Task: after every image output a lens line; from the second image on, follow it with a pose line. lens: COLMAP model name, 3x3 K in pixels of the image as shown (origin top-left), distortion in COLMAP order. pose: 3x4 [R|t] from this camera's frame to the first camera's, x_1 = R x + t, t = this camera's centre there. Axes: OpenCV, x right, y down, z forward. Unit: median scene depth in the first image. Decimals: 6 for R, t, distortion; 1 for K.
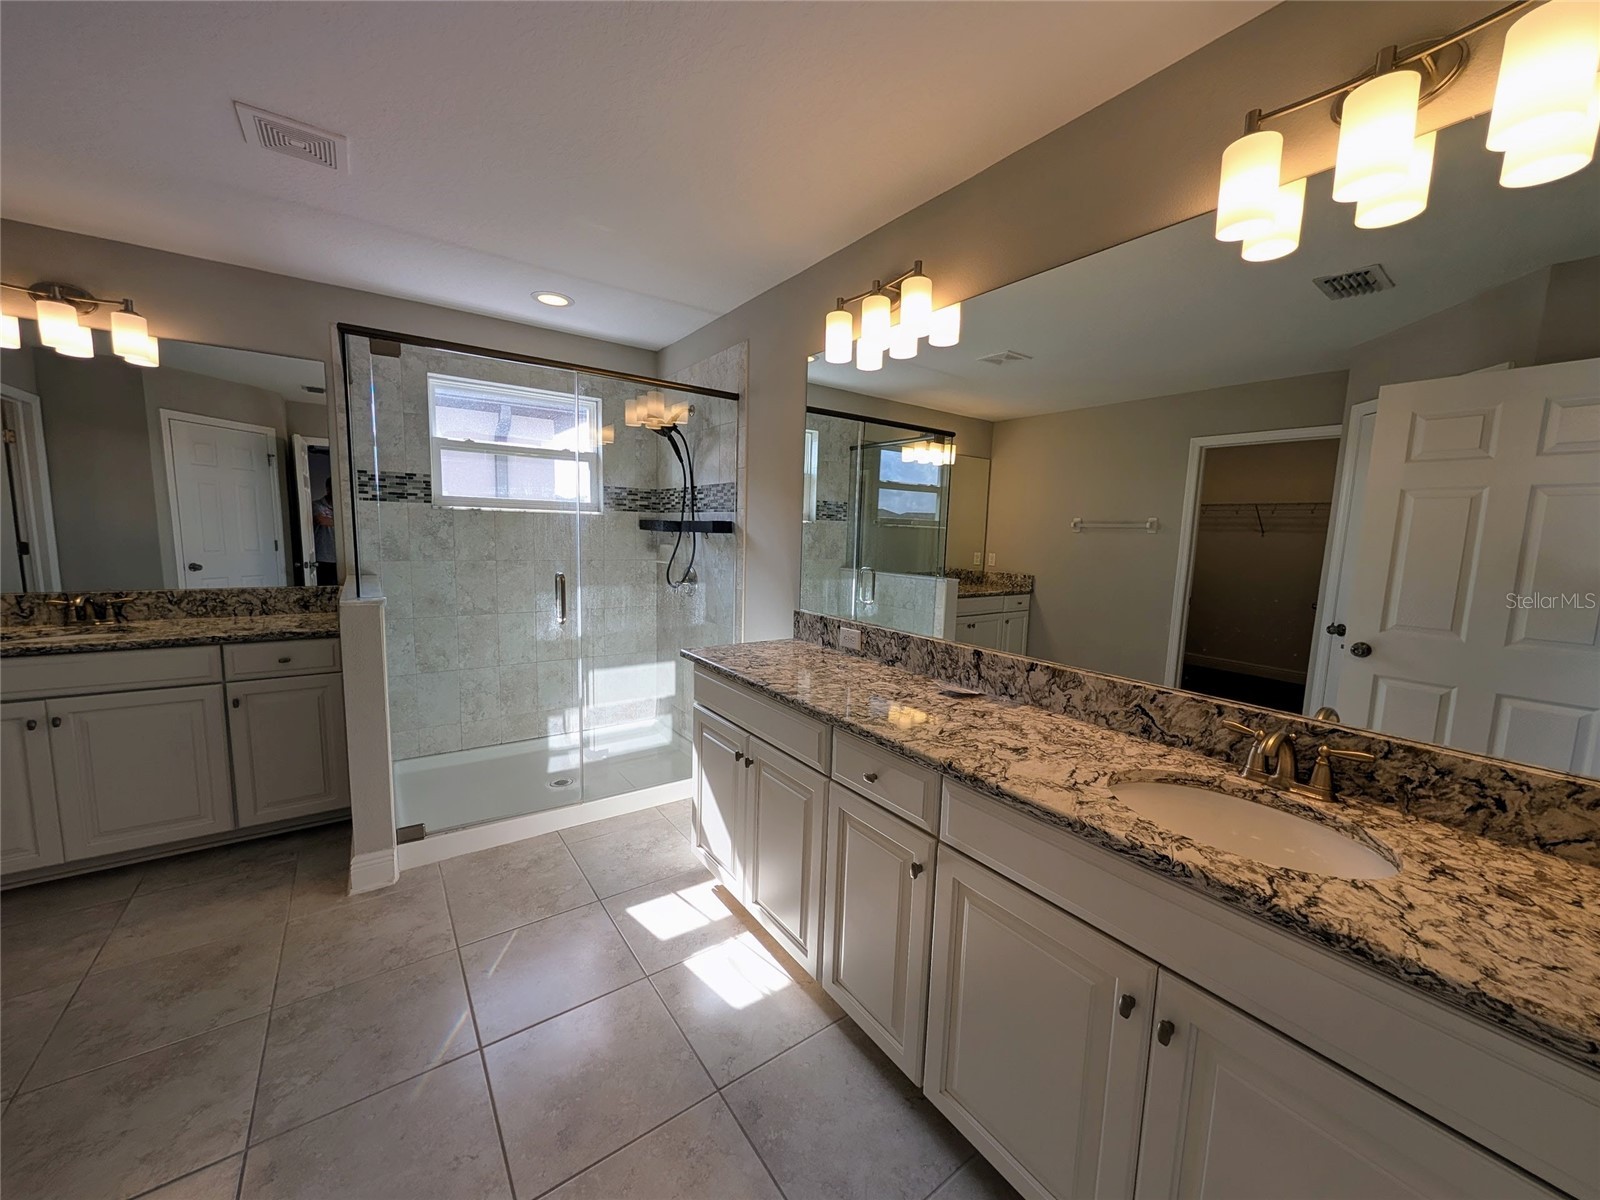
lens RADIAL K [[605.4, 0, 806.0], [0, 605.4, 599.8], [0, 0, 1]] dist [0.001612, 0.000147]
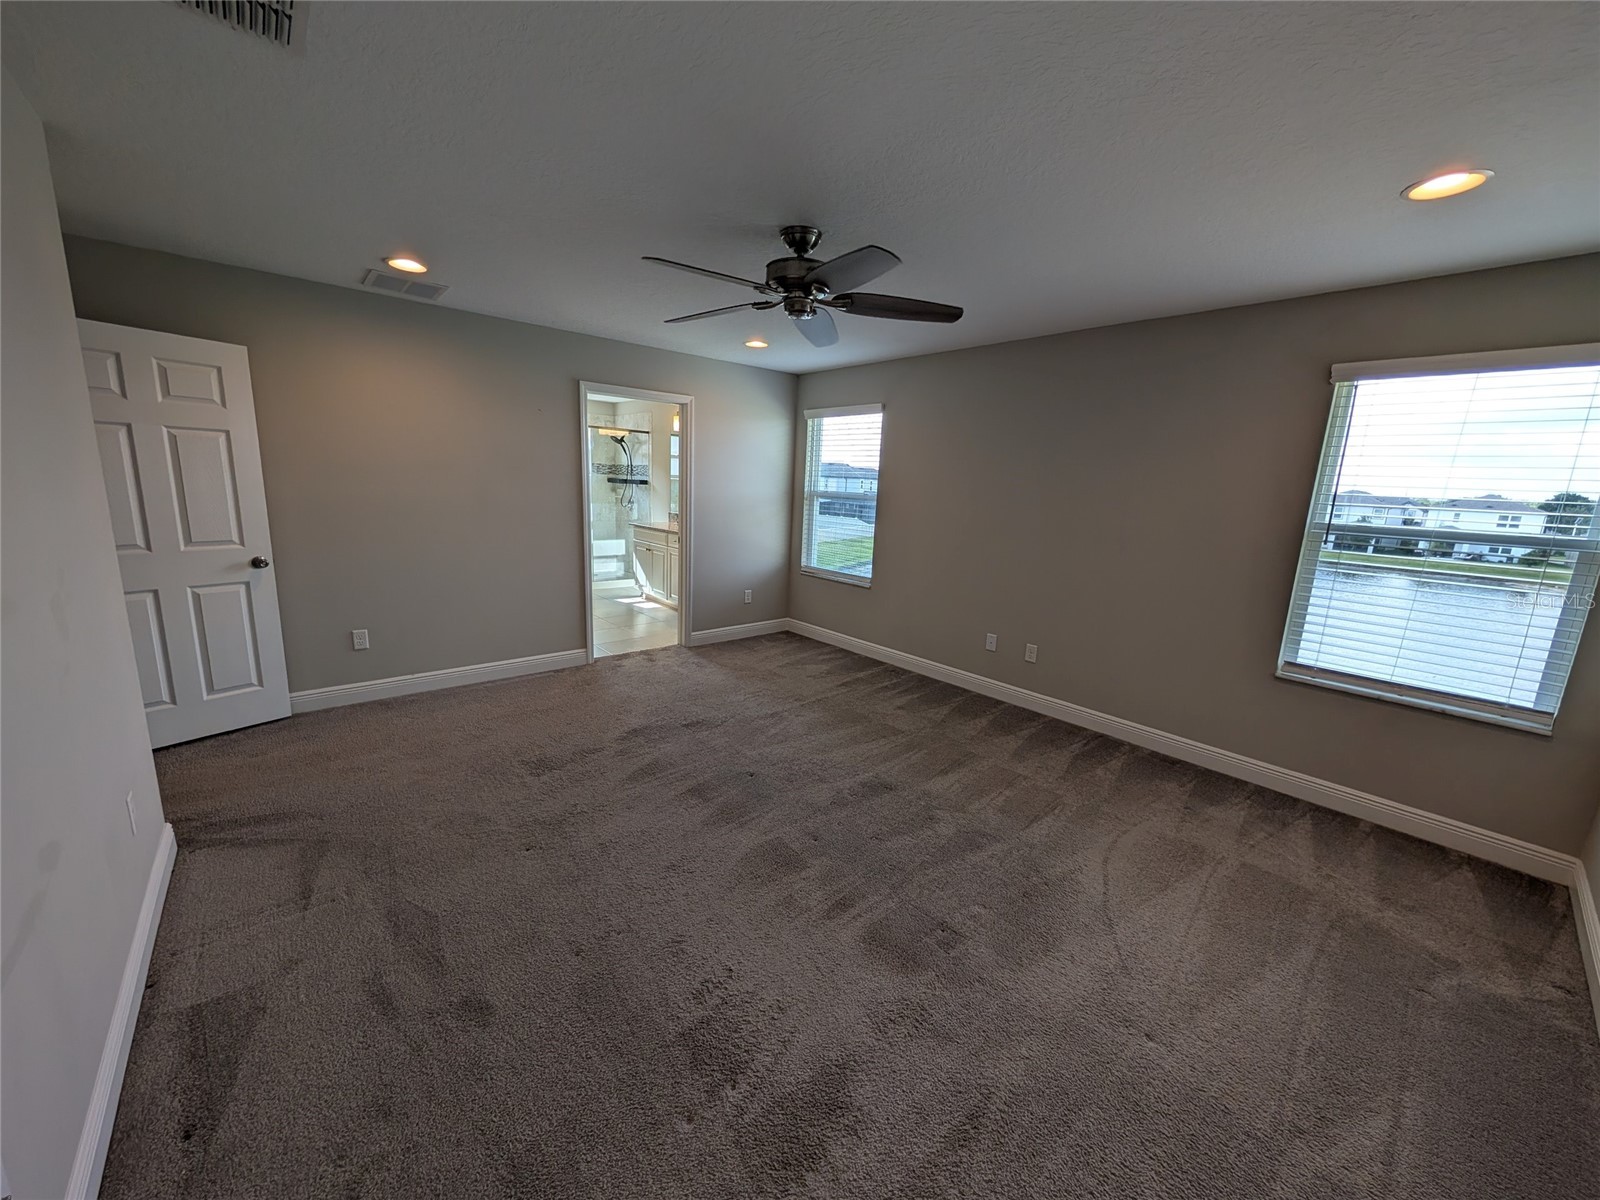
lens RADIAL K [[605.4, 0, 798.9], [0, 605.4, 599.4], [0, 0, 1]] dist [0.001612, 0.000147]
pose [[0.996135, -0.000964, 0.087833, 0.297321], [-0.005799, 0.997037, 0.076706, 0.178296], [-0.087647, -0.076919, 0.993177, -1.676922]]
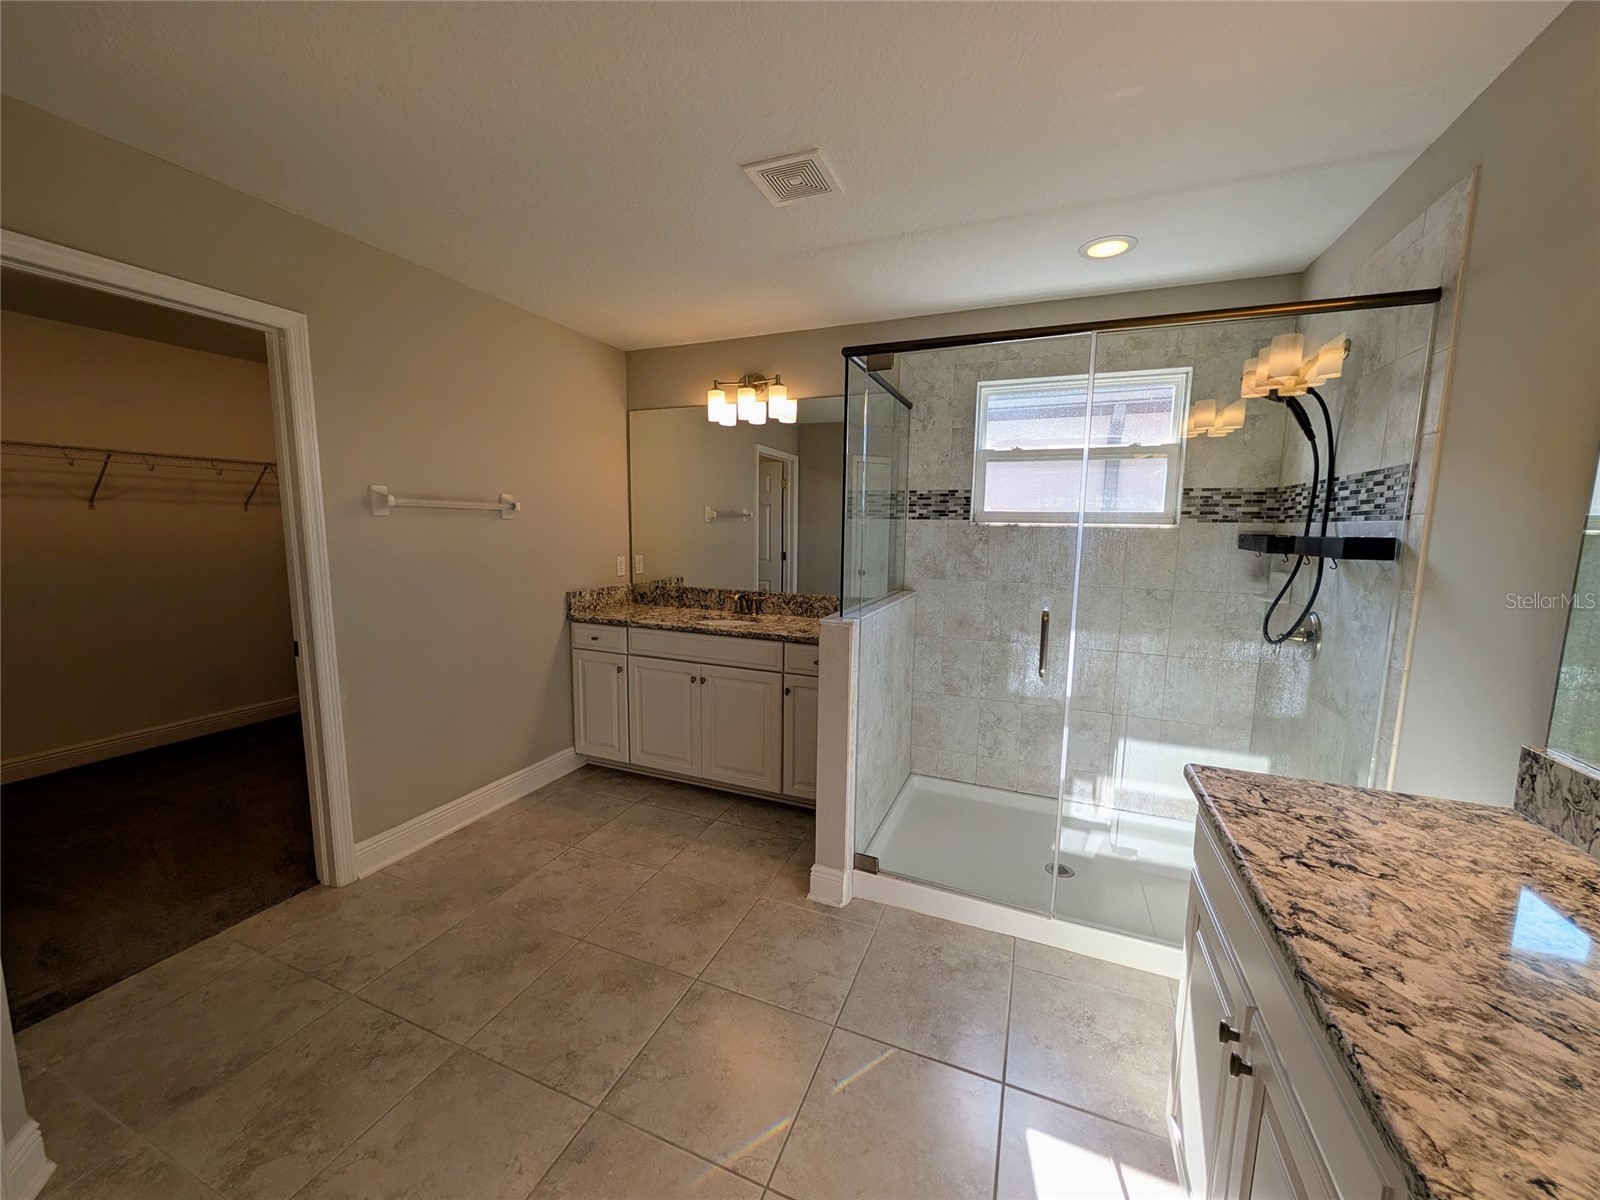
lens RADIAL K [[605.4, 0, 796.8], [0, 605.4, 599.9], [0, 0, 1]] dist [0.001612, 0.000147]
pose [[0.521145, 0.084089, -0.849316, 0.058216], [-0.099072, 0.994367, 0.037659, -0.043722], [0.847699, 0.064518, 0.526540, 0.279603]]
